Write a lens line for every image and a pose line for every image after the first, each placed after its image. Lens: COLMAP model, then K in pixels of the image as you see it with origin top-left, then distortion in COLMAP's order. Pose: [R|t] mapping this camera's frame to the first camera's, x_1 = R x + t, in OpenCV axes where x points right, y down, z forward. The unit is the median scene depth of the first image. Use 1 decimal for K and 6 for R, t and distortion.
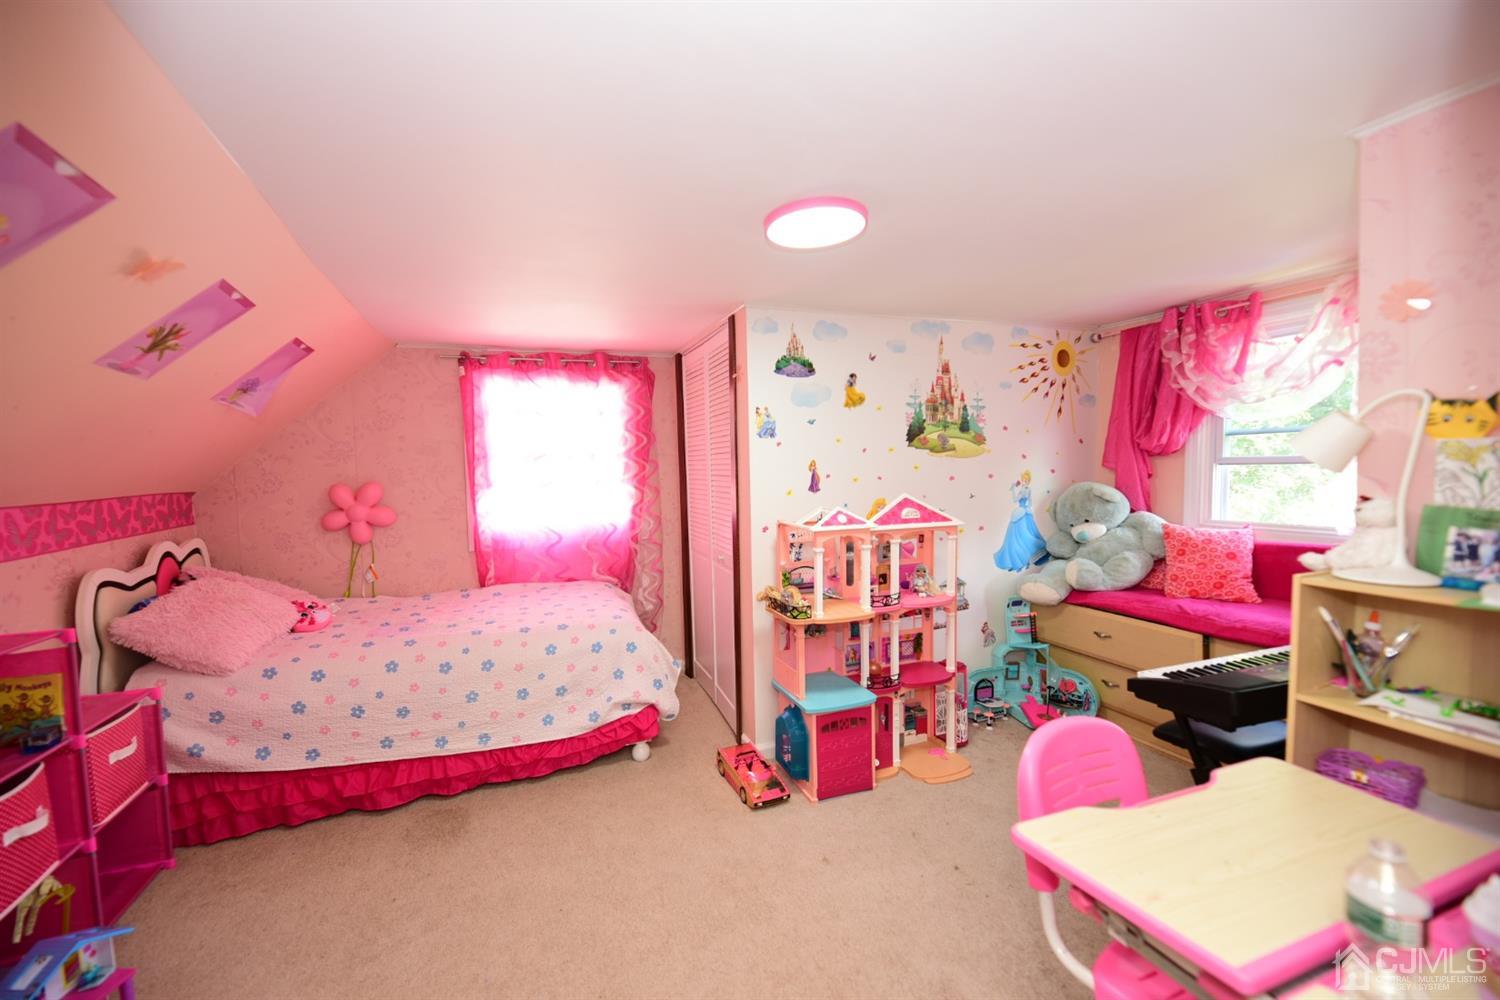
lens RADIAL K [[603.0, 0, 752.4], [0, 603.0, 499.4], [0, 0, 1]] dist [-0.000774, -0.003833]
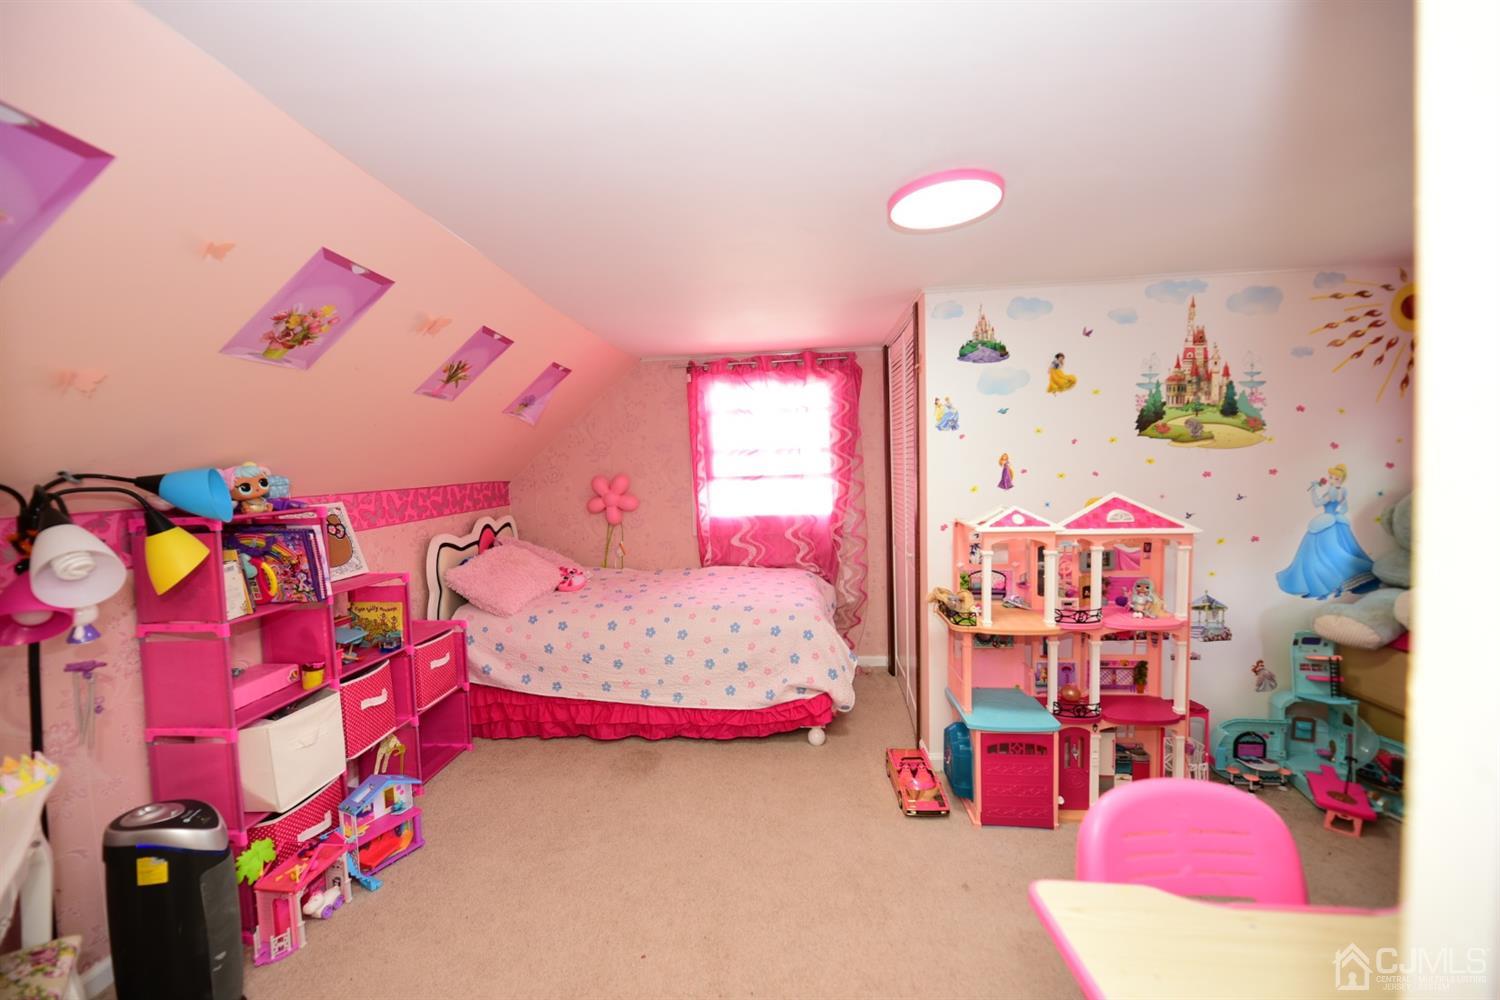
lens RADIAL K [[603.0, 0, 746.6], [0, 603.0, 499.8], [0, 0, 1]] dist [-0.000774, -0.003833]
pose [[0.897192, 0.024913, -0.440937, 0.161004], [-0.019166, 0.999663, 0.017484, -0.004341], [0.441224, -0.007236, 0.897368, 0.019589]]
